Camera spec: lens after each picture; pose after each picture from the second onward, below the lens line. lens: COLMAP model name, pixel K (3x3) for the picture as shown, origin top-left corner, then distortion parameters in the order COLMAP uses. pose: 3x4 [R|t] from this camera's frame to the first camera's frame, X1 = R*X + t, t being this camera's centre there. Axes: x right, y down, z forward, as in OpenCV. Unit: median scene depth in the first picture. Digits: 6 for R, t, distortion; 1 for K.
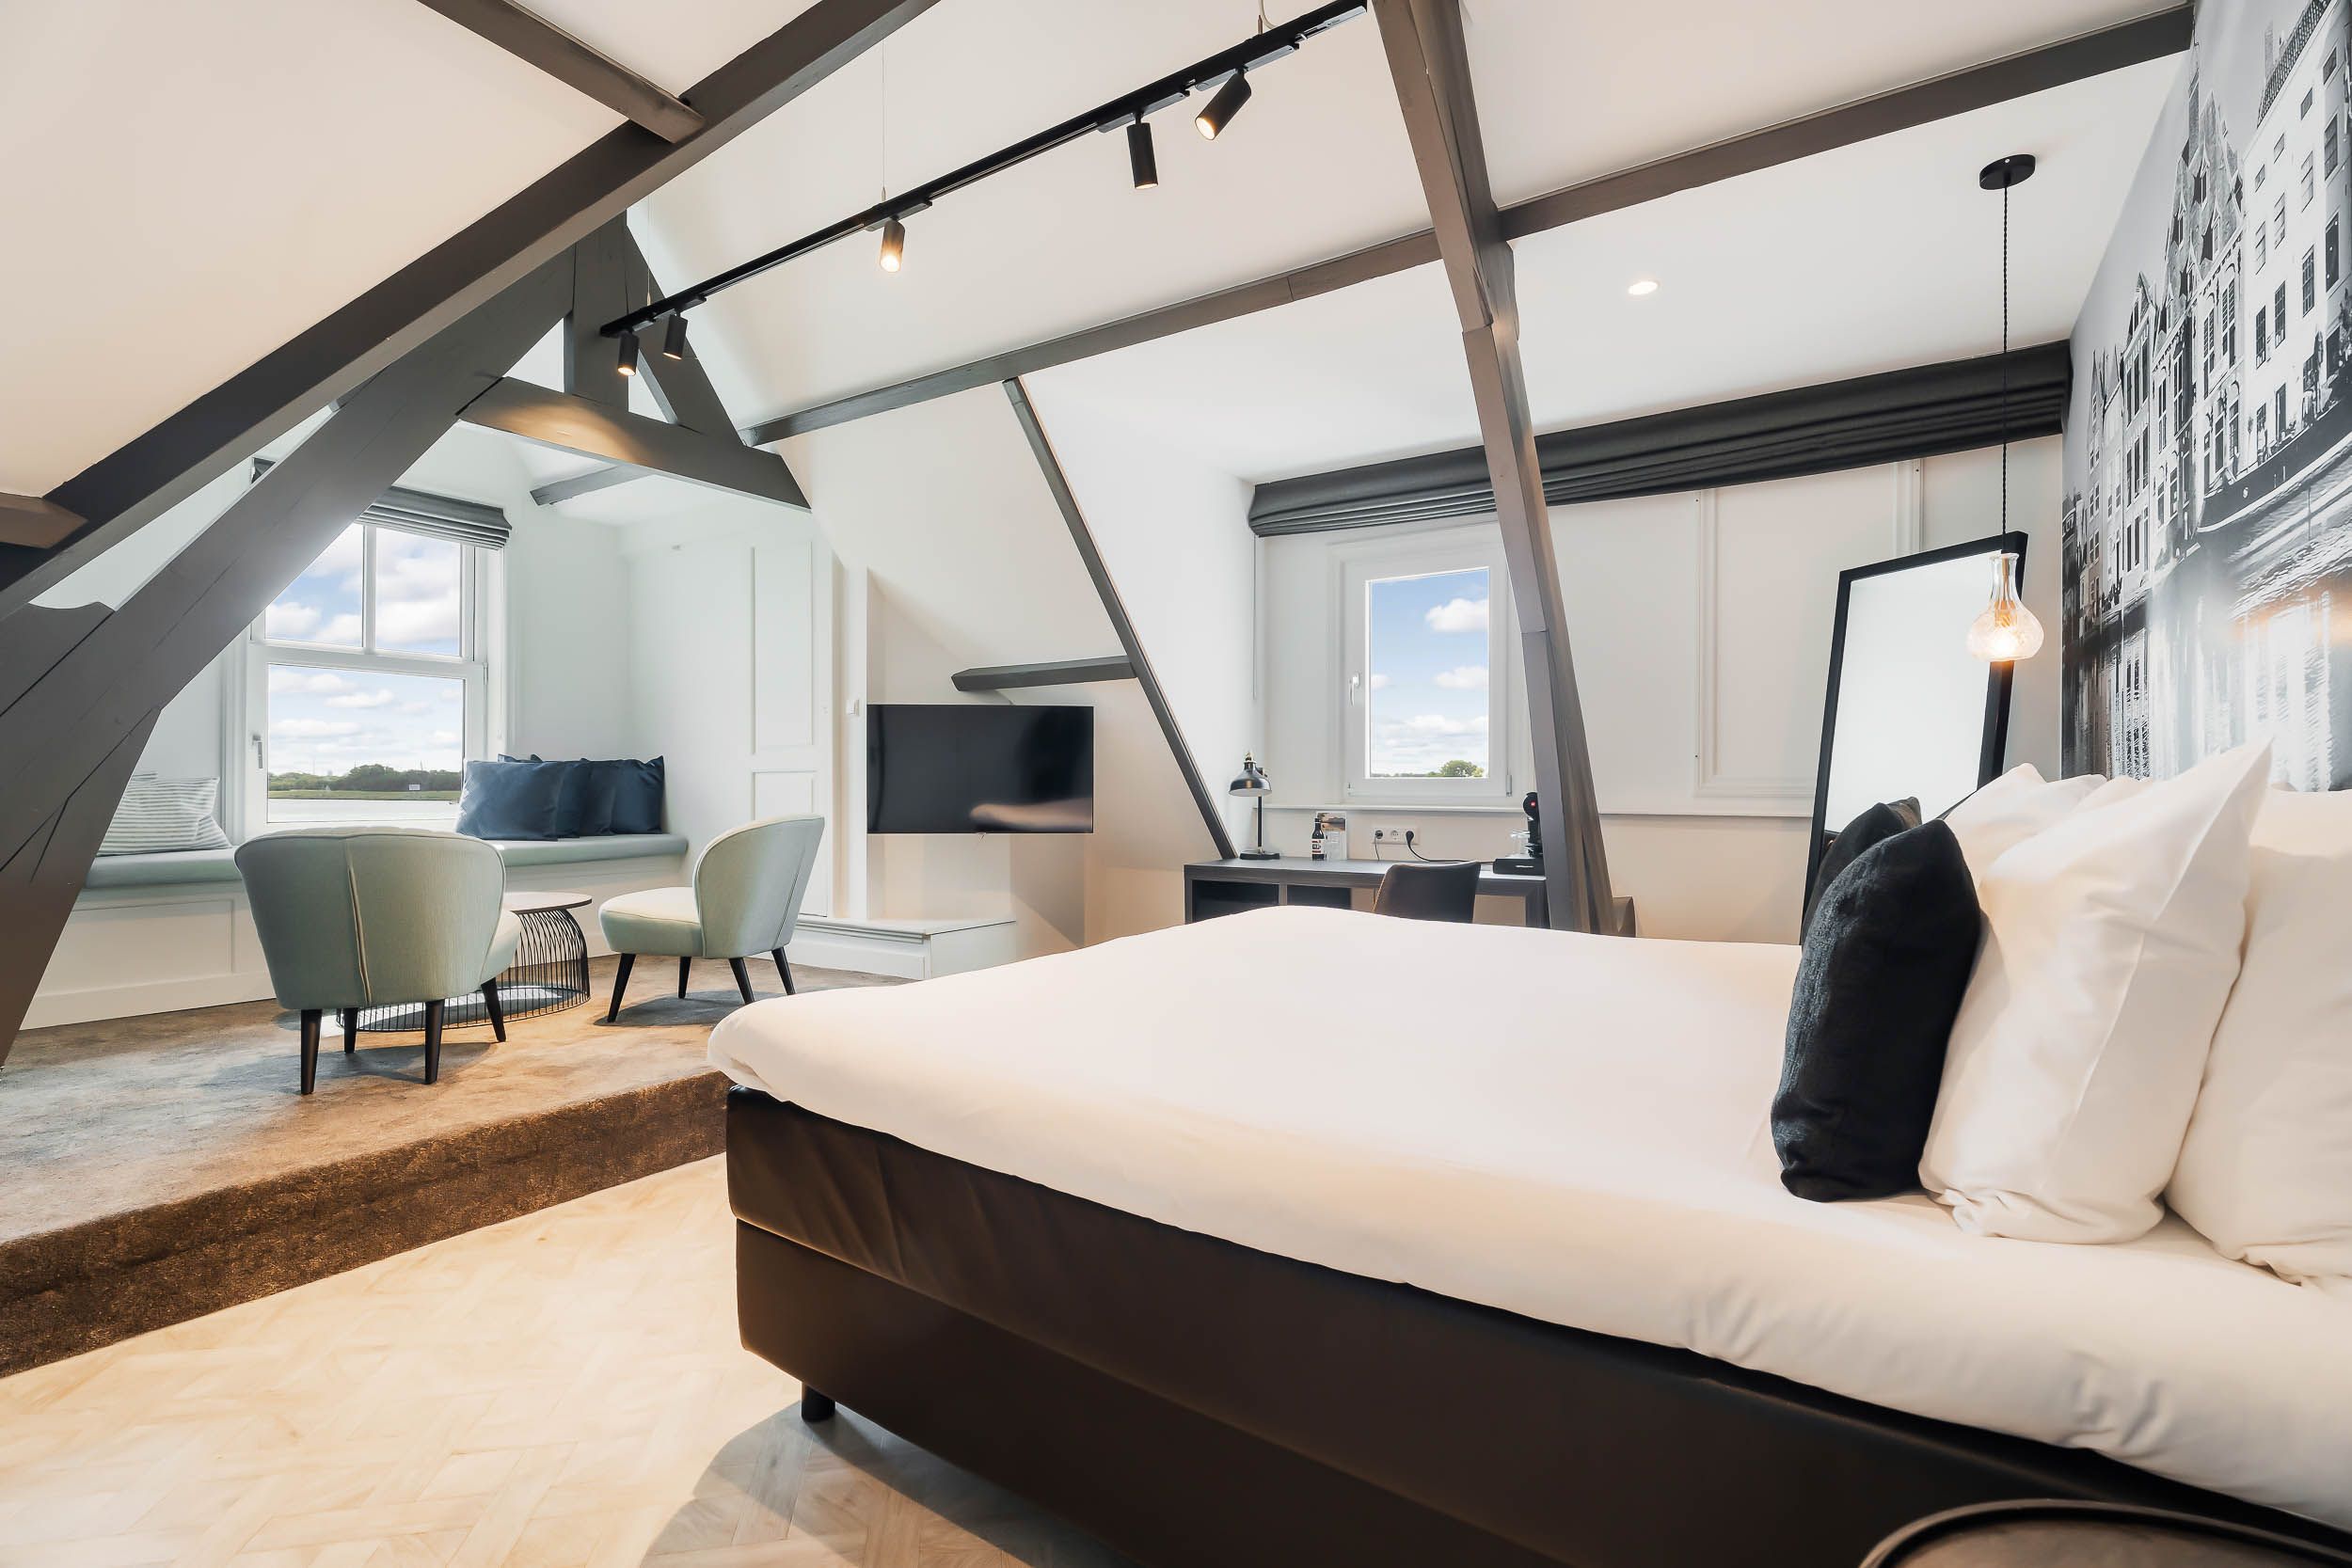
lens RADIAL K [[1073.7, 0, 1169.3], [0, 1073.7, 783.1], [0, 0, 1]] dist [0.002843, 0.000387]
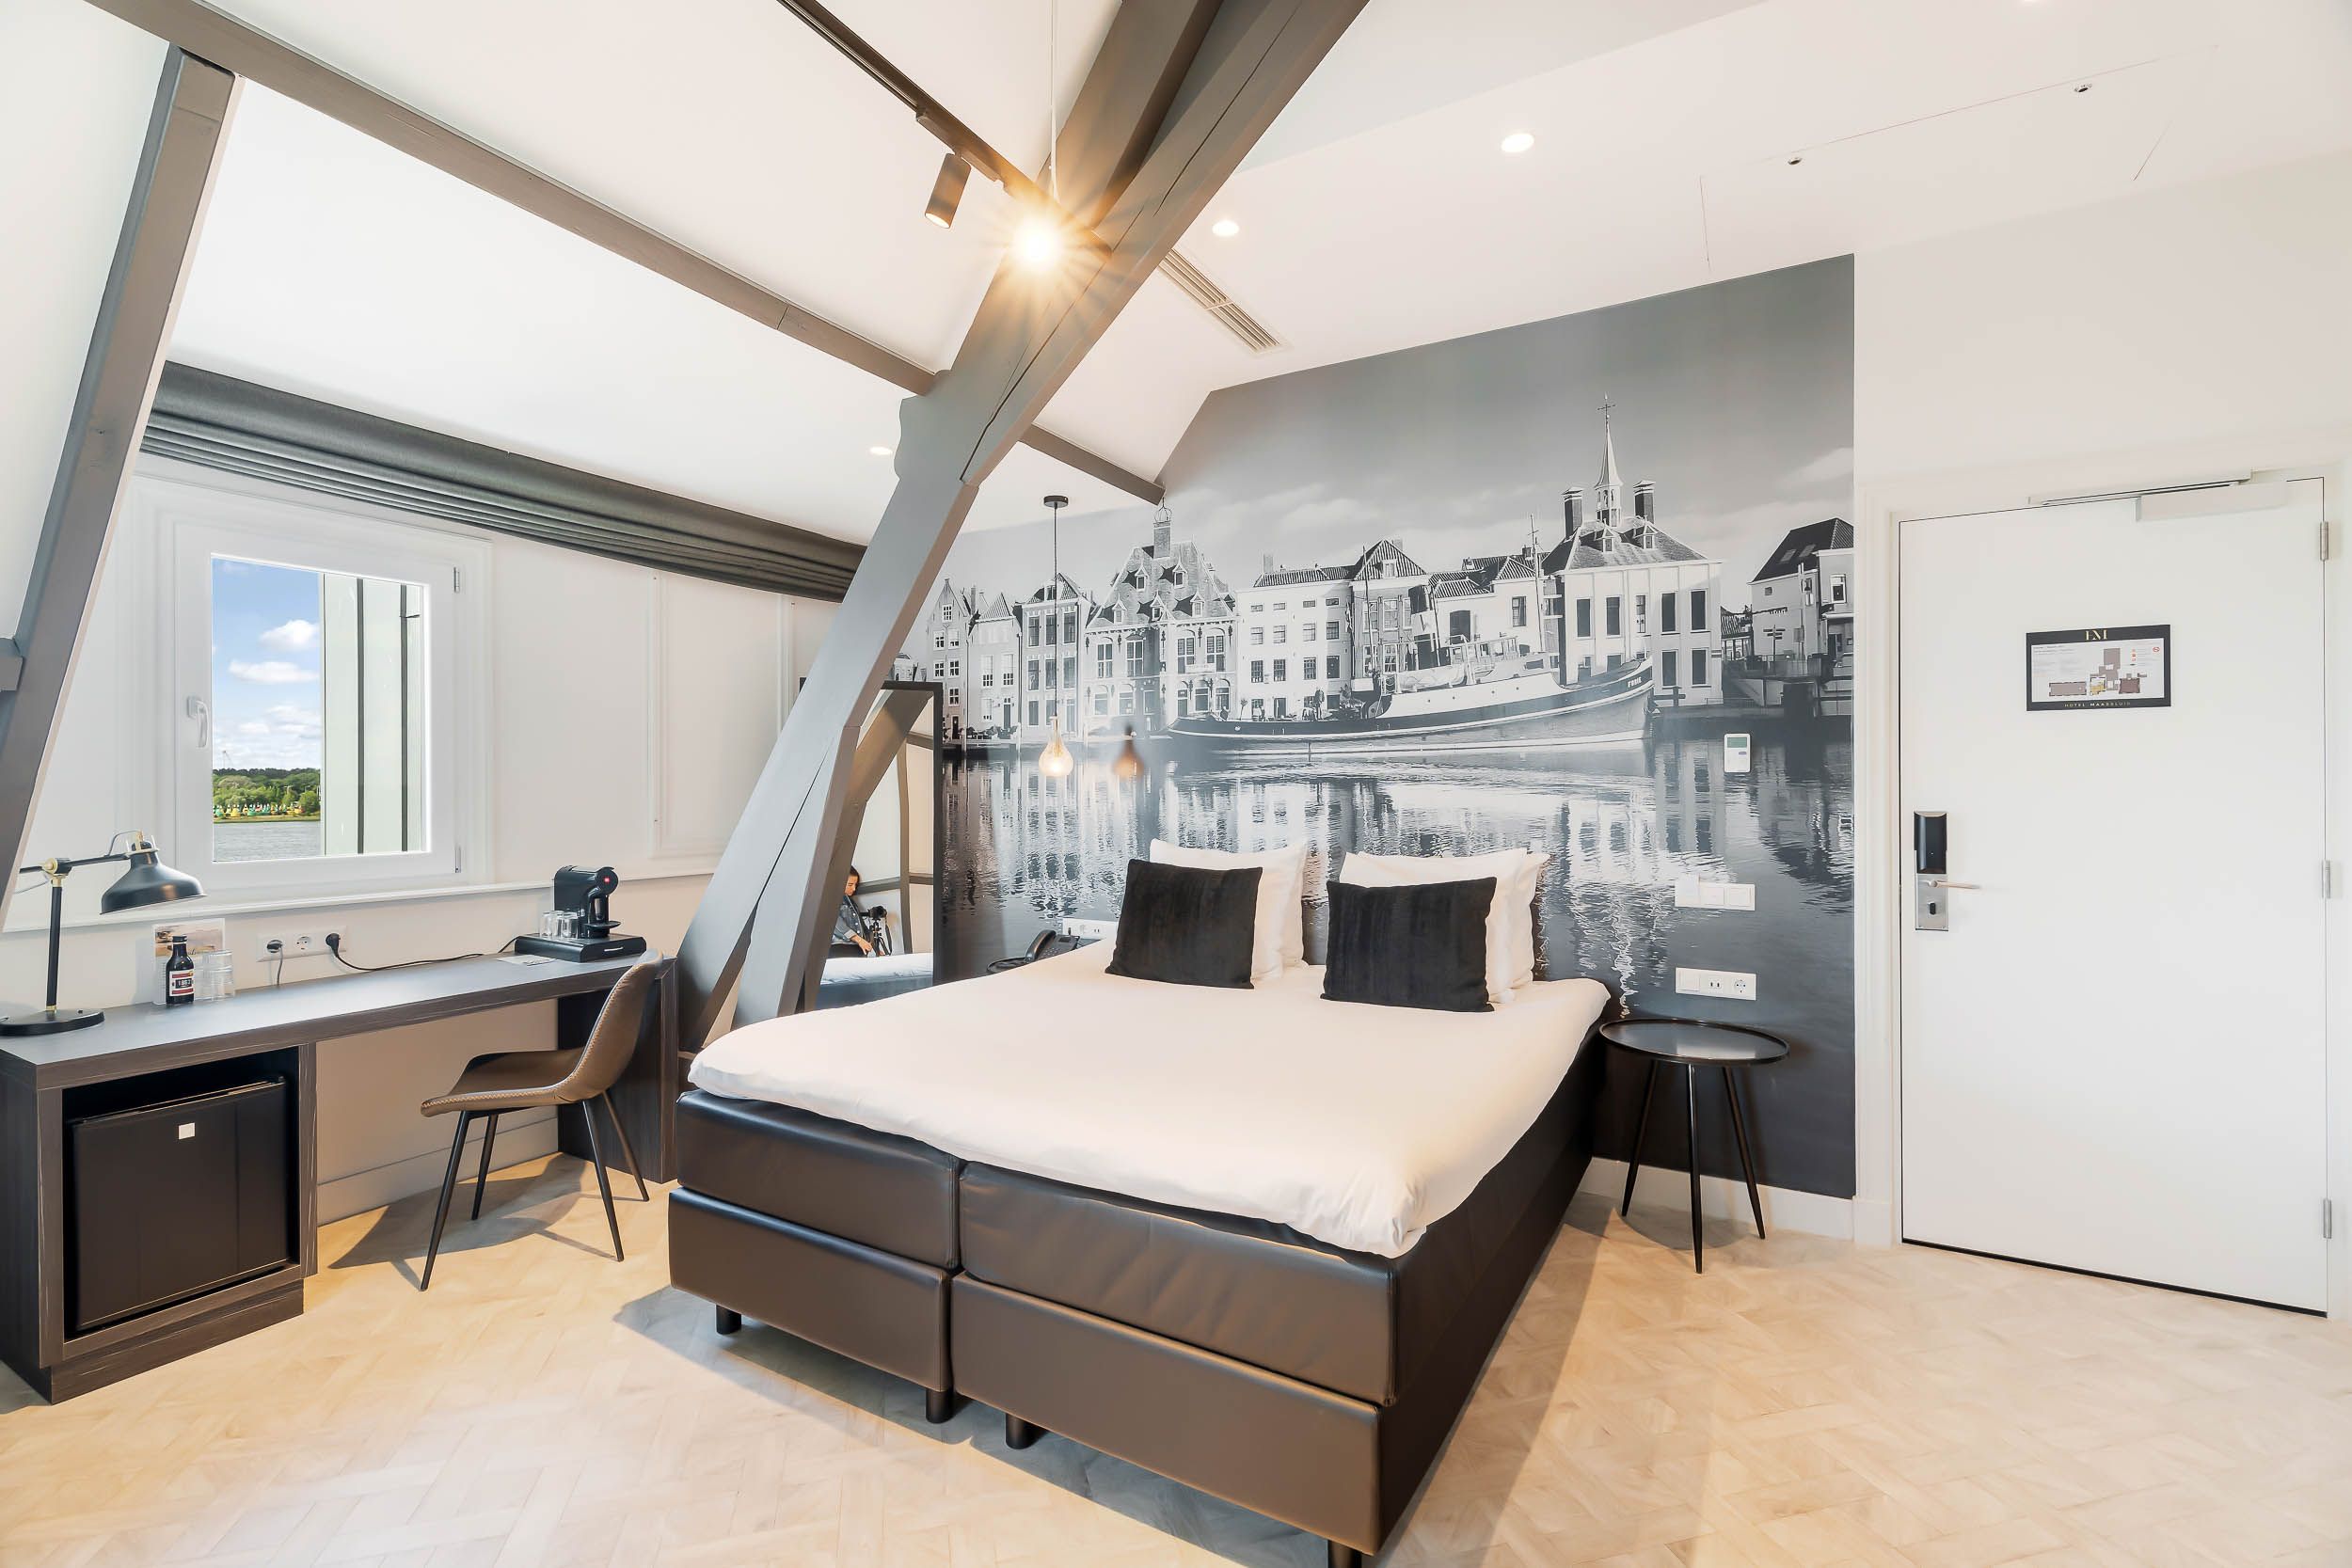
lens RADIAL K [[1073.7, 0, 1166.2], [0, 1073.7, 780.2], [0, 0, 1]] dist [0.002843, 0.000387]
pose [[-0.093764, 0.008243, 0.995560, -0.530240], [0.011852, 0.999904, -0.007163, -0.044324], [-0.995524, 0.011128, -0.093853, 0.521472]]
